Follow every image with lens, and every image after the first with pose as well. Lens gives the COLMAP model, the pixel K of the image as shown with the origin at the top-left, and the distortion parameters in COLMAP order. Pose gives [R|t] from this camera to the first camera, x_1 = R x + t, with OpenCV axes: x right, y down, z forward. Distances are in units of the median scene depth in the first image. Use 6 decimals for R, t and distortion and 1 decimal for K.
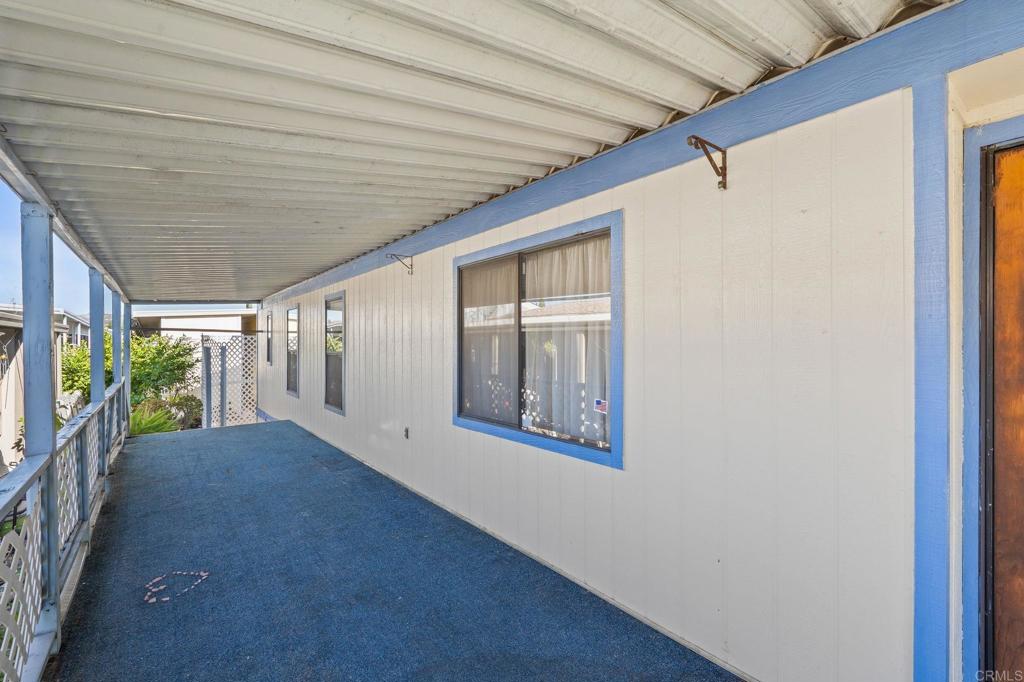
lens RADIAL K [[451.0, 0, 510.3], [0, 451.0, 345.9], [0, 0, 1]] dist [-0.007989, 0.000072]
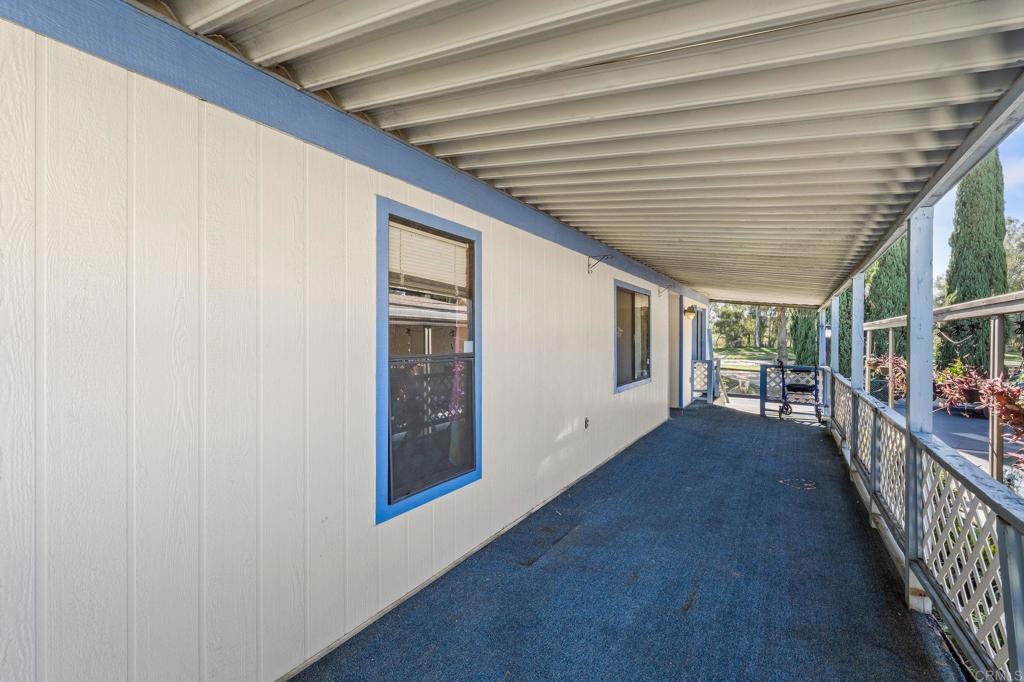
lens RADIAL K [[451.0, 0, 510.3], [0, 451.0, 345.9], [0, 0, 1]] dist [-0.007989, 0.000072]
pose [[-0.348151, -0.005749, 0.937421, -1.142406], [0.008831, 0.999917, 0.009412, 0.002699], [-0.937397, 0.011555, -0.348071, 1.522474]]
